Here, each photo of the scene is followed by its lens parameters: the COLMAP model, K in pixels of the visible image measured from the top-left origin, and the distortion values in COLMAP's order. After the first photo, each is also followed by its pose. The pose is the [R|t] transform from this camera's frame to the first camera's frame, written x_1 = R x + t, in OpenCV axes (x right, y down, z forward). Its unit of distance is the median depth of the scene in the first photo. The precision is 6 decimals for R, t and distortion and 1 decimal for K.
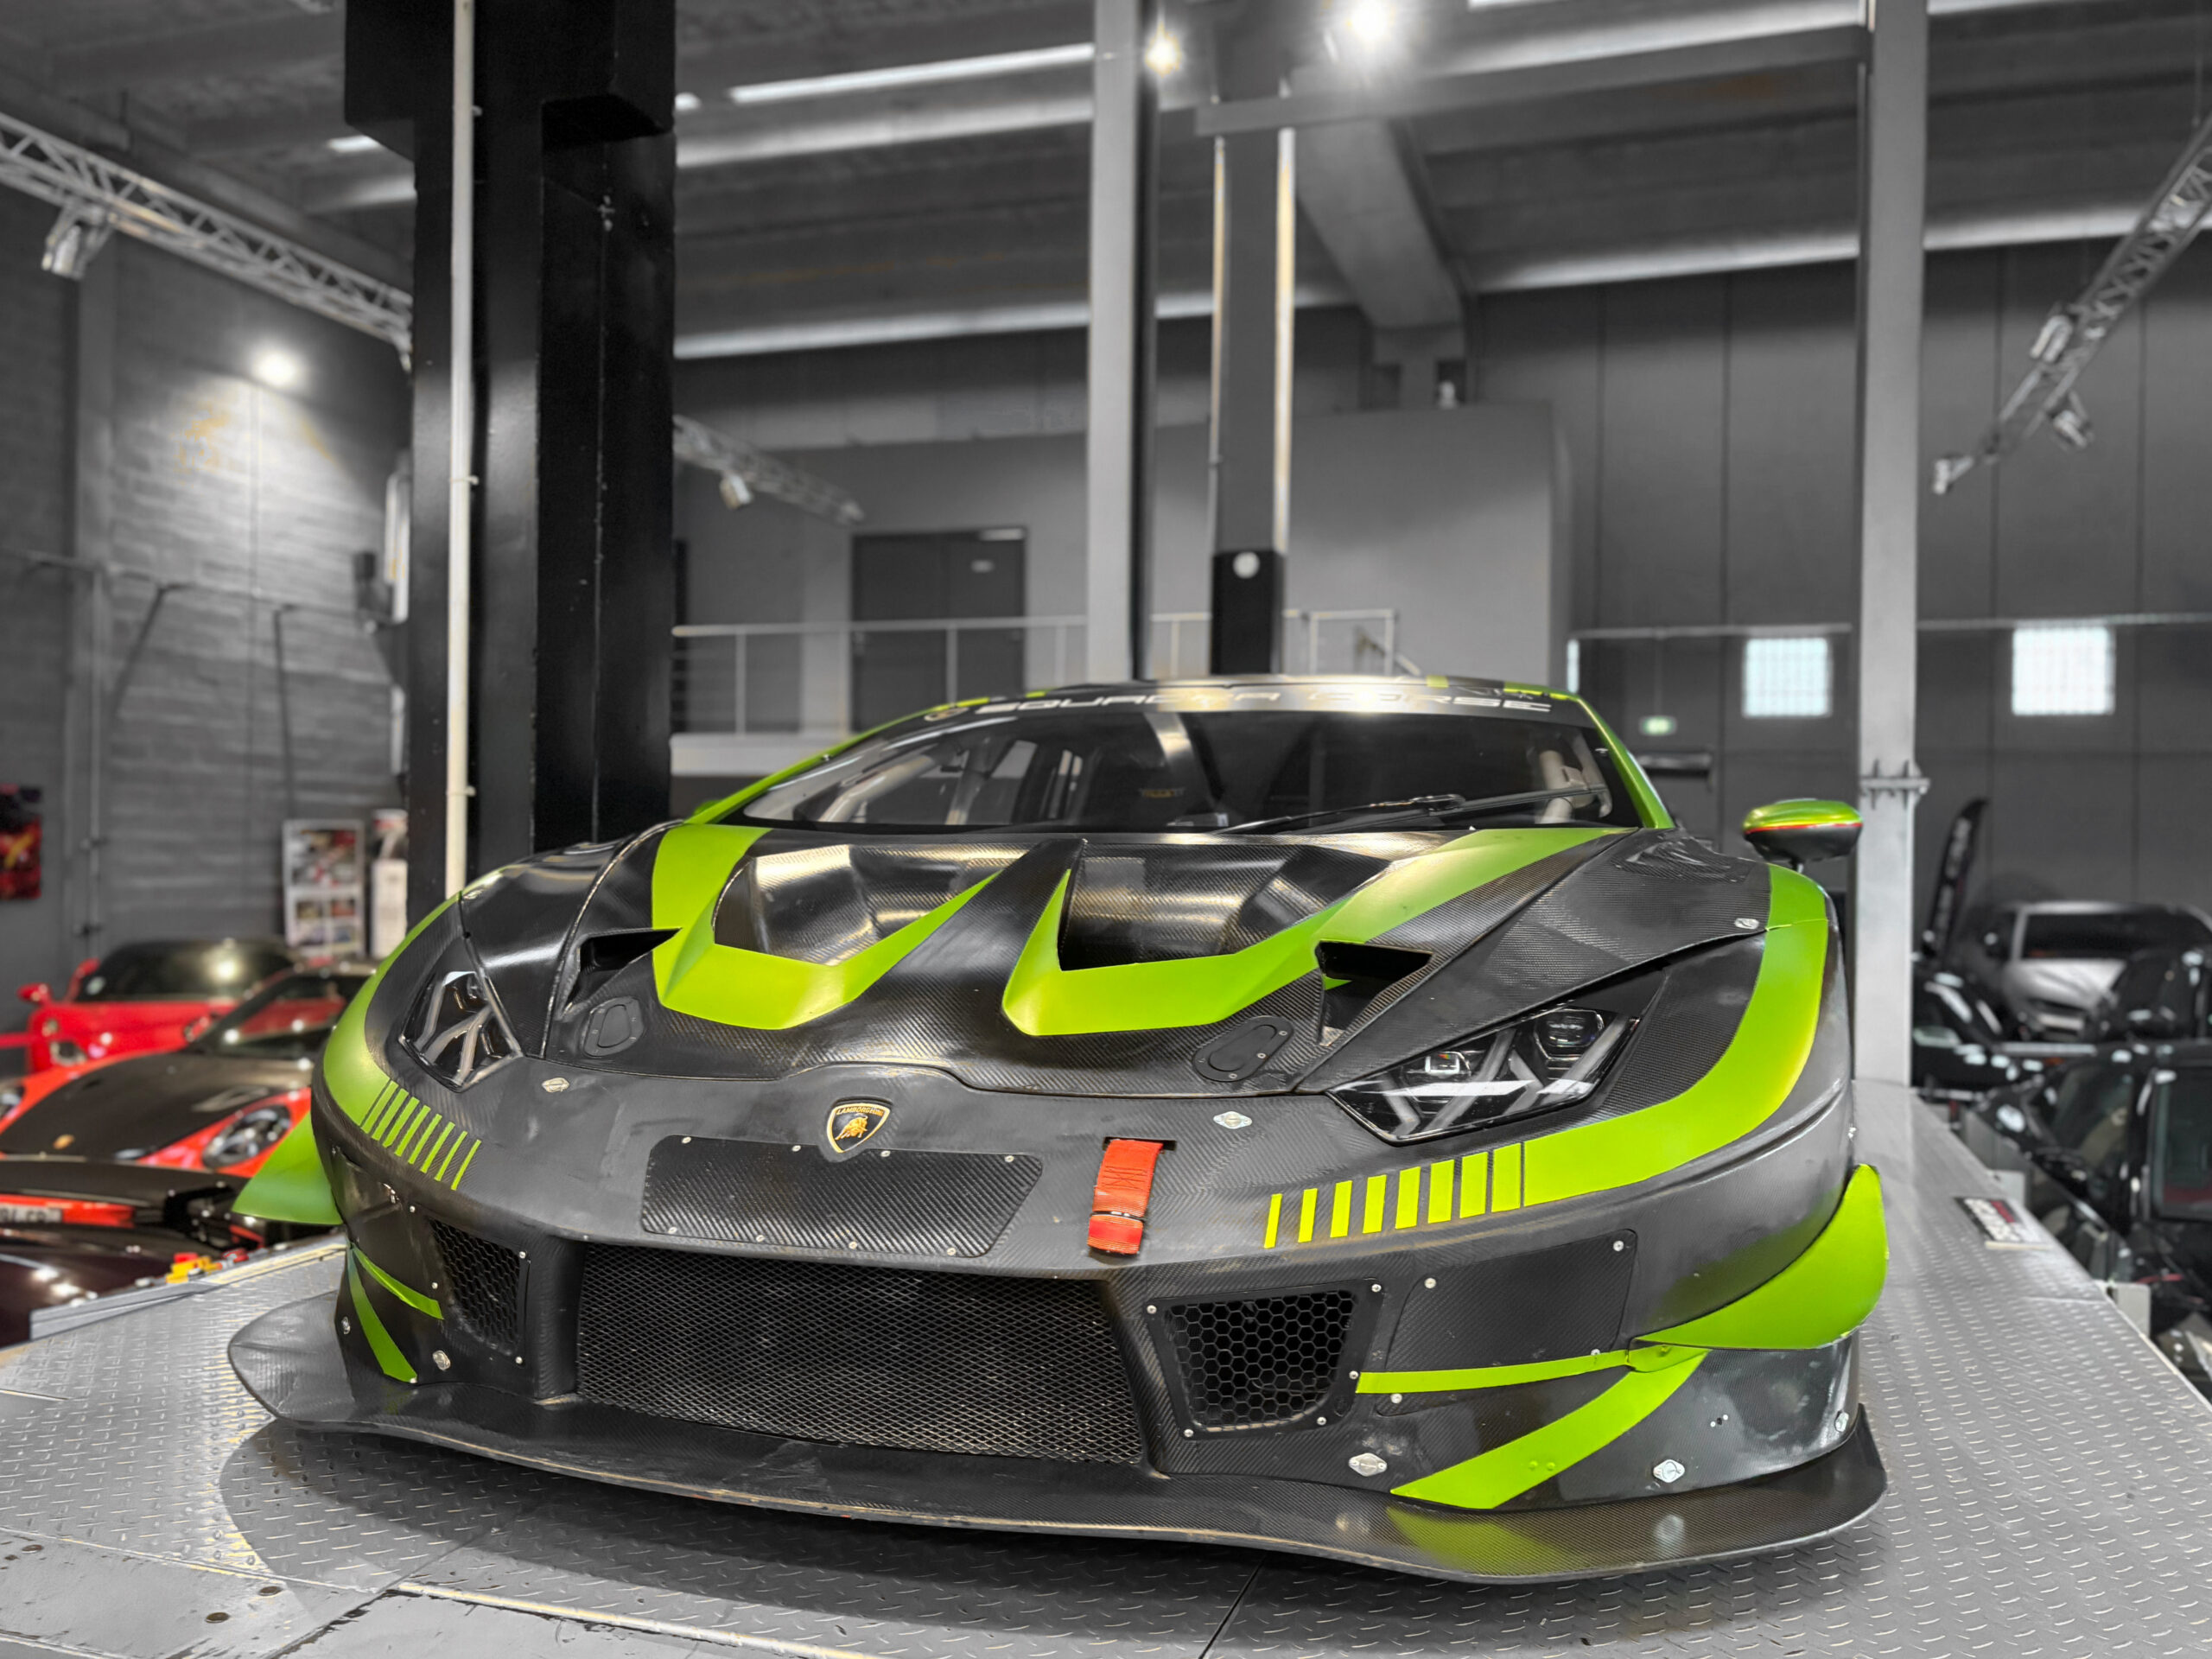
lens RADIAL K [[1779.0, 0, 1107.3], [0, 1779.0, 863.8], [0, 0, 1]] dist [0.018877, 0.008116]
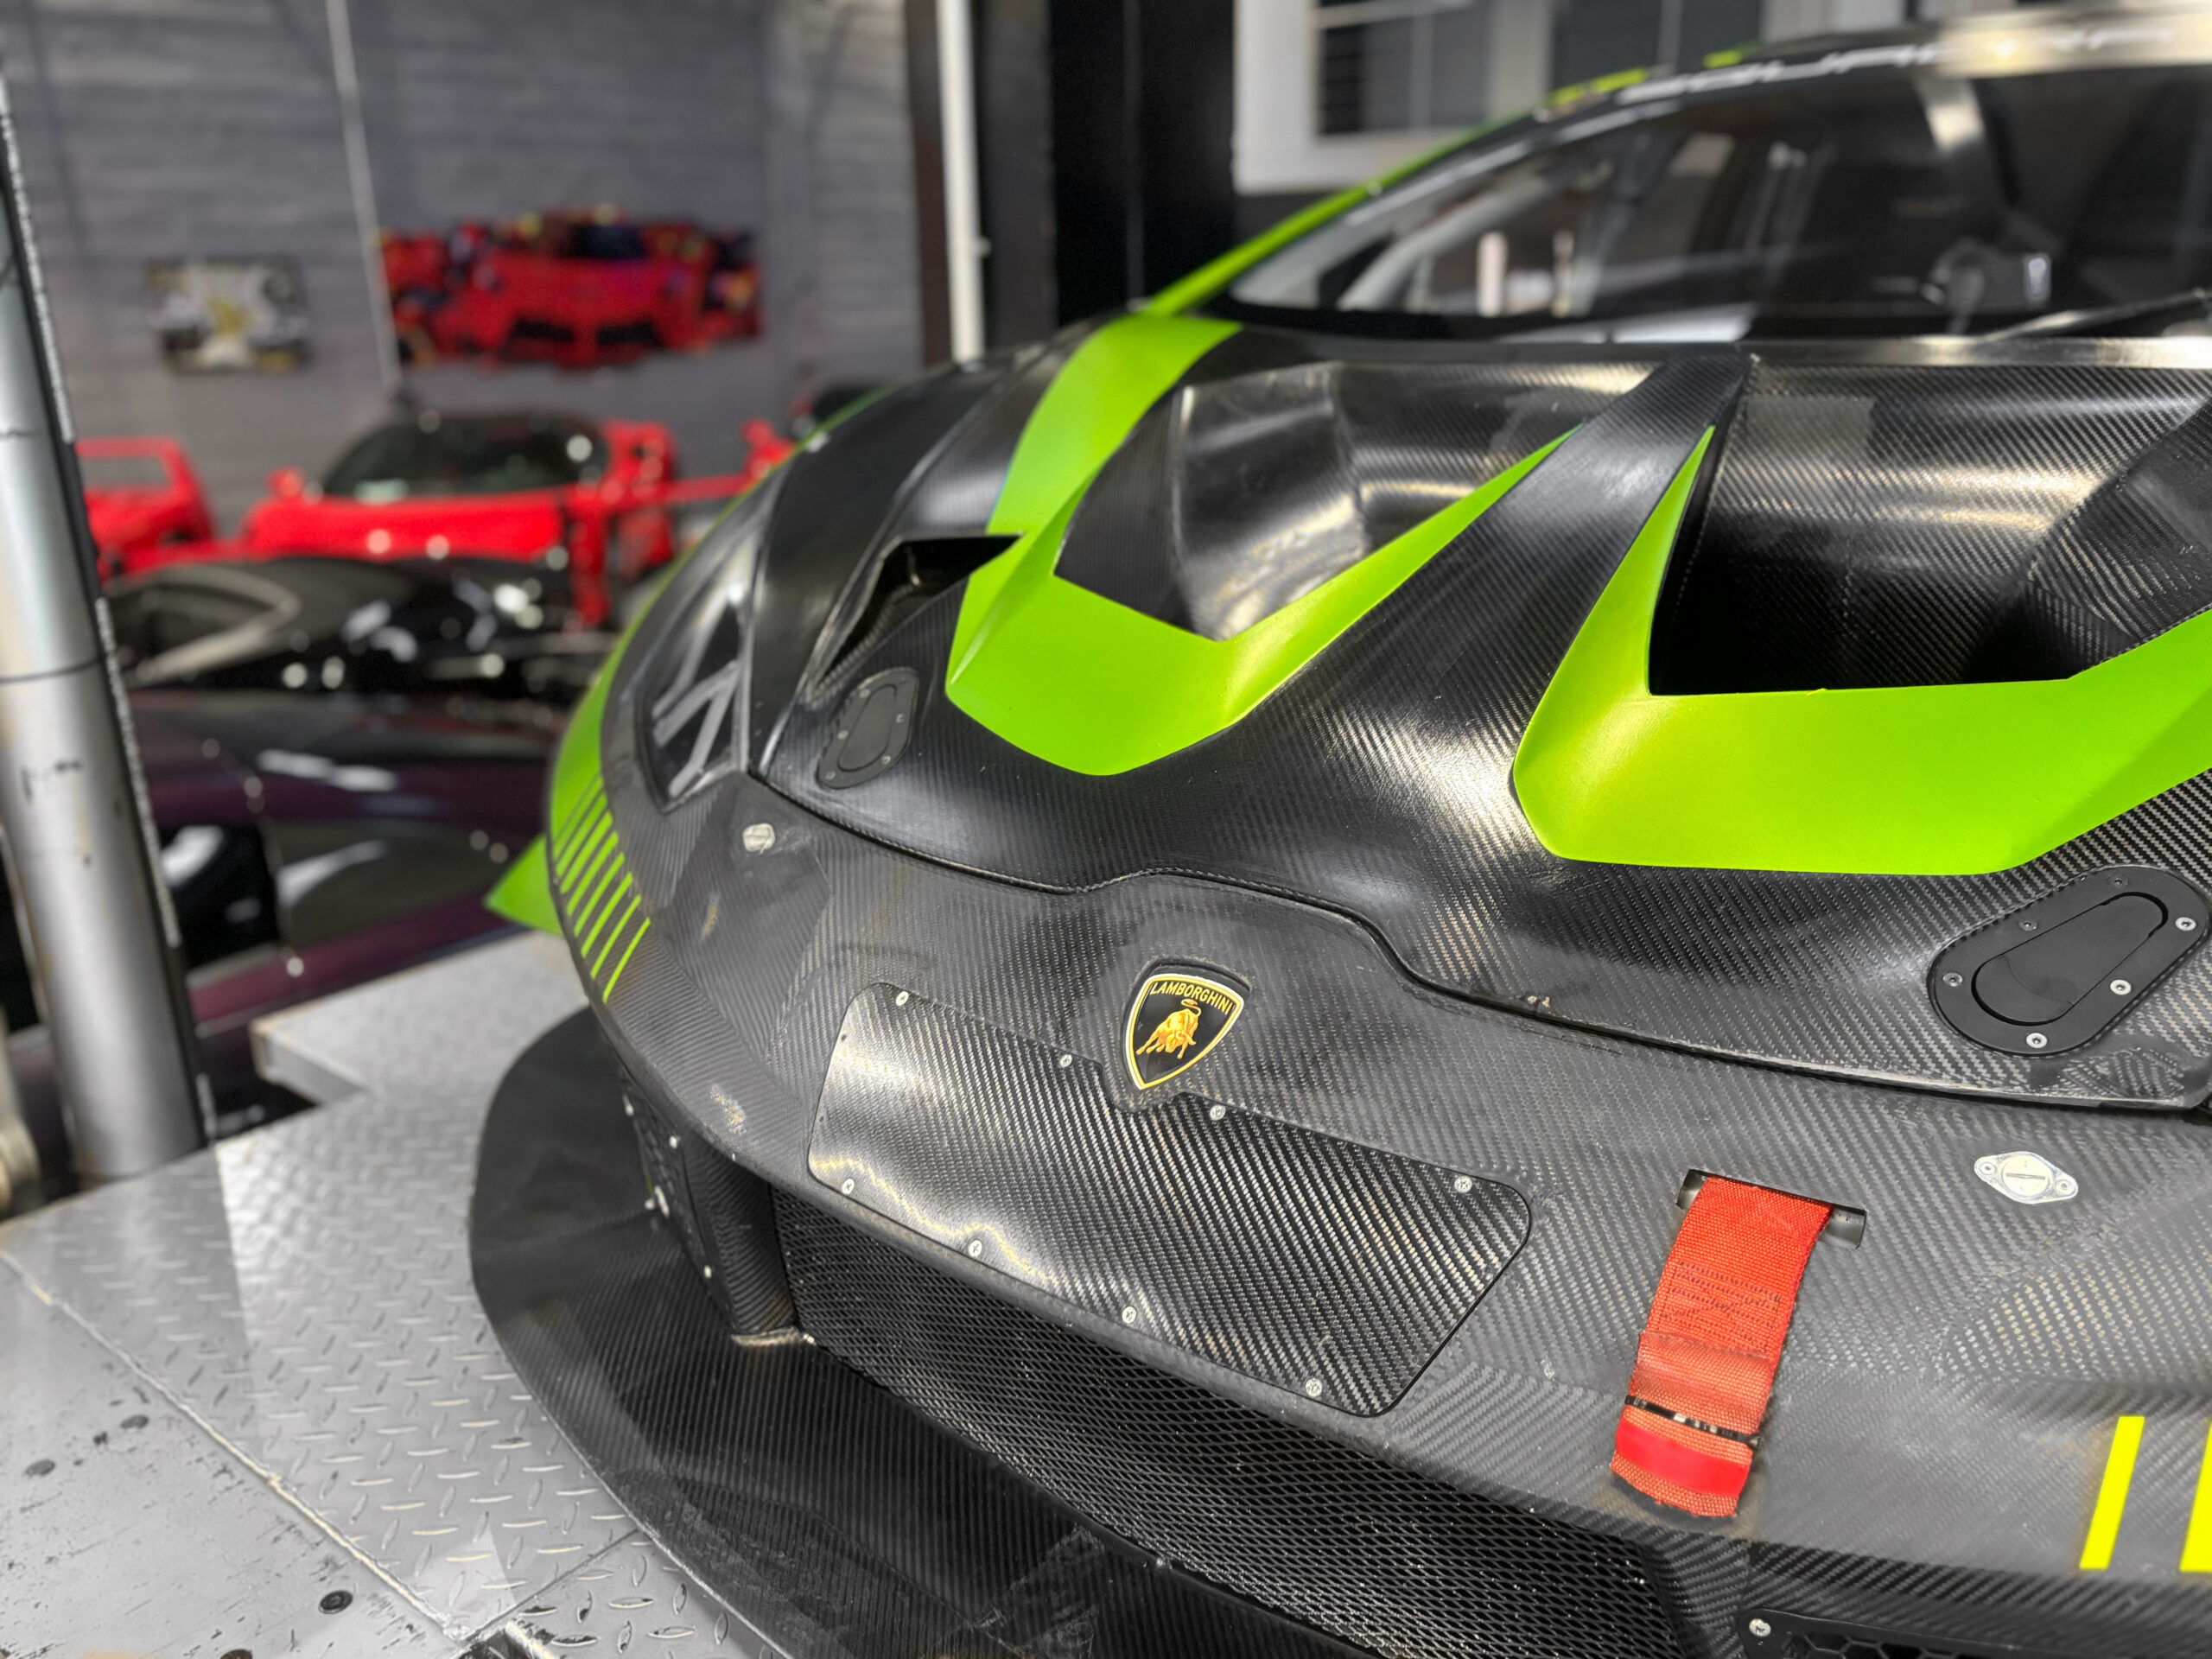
lens RADIAL K [[1708.2, 0, 1100.2], [0, 1708.2, 840.6], [0, 0, 1]] dist [0.026063, 0.008057]
pose [[0.924206, 0.091478, -0.370776, 0.012474], [0.030492, 0.950111, 0.310418, -0.050487], [0.380675, -0.298196, 0.875309, 0.526642]]
